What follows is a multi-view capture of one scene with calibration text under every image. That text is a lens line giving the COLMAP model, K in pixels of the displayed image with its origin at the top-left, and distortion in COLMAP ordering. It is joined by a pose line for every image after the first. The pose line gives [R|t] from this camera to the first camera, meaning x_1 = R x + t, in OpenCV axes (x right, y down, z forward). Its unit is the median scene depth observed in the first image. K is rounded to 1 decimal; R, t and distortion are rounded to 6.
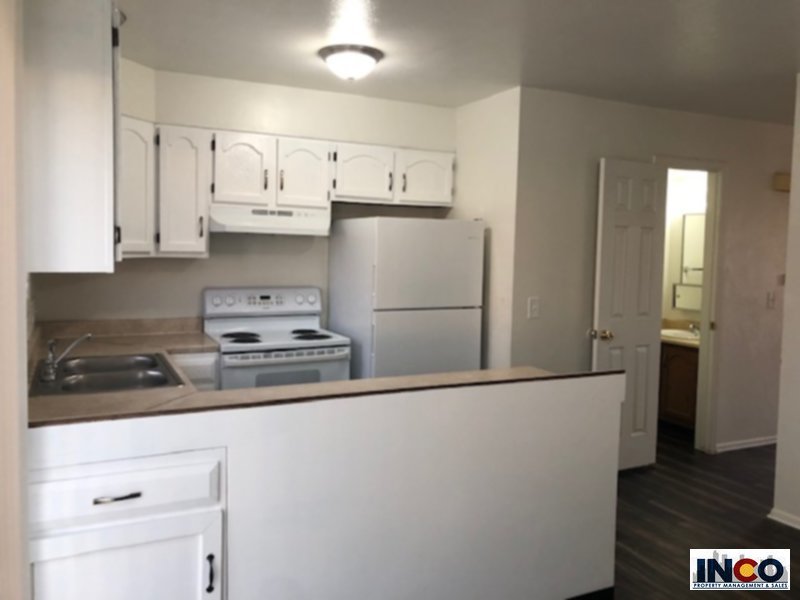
lens RADIAL K [[673.1, 0, 400.5], [0, 673.1, 286.5], [0, 0, 1]] dist [0.028826, -0.007099]
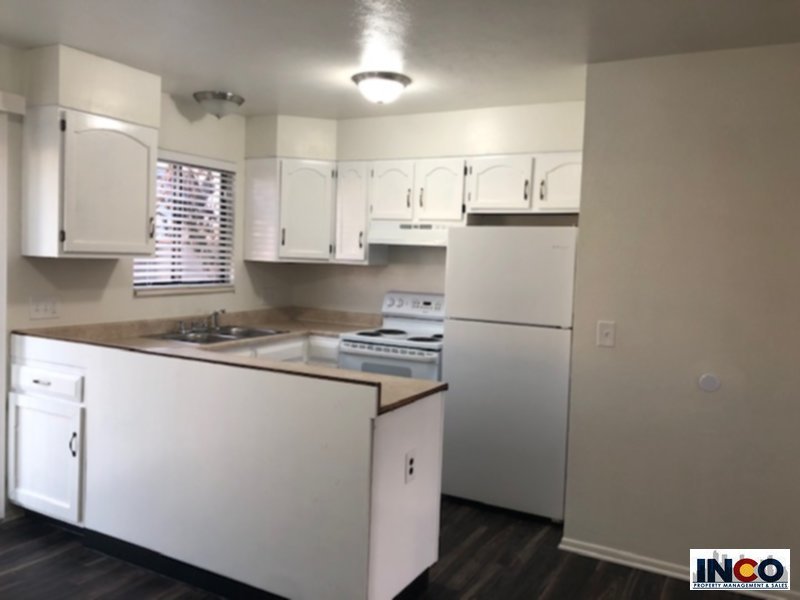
lens RADIAL K [[673.1, 0, 400.5], [0, 673.1, 286.5], [0, 0, 1]] dist [0.028826, -0.007099]
pose [[0.555040, 0.036067, -0.831041, 0.741426], [-0.075392, 0.997129, -0.007078, 0.000529], [0.828400, 0.066582, 0.556165, 0.360405]]
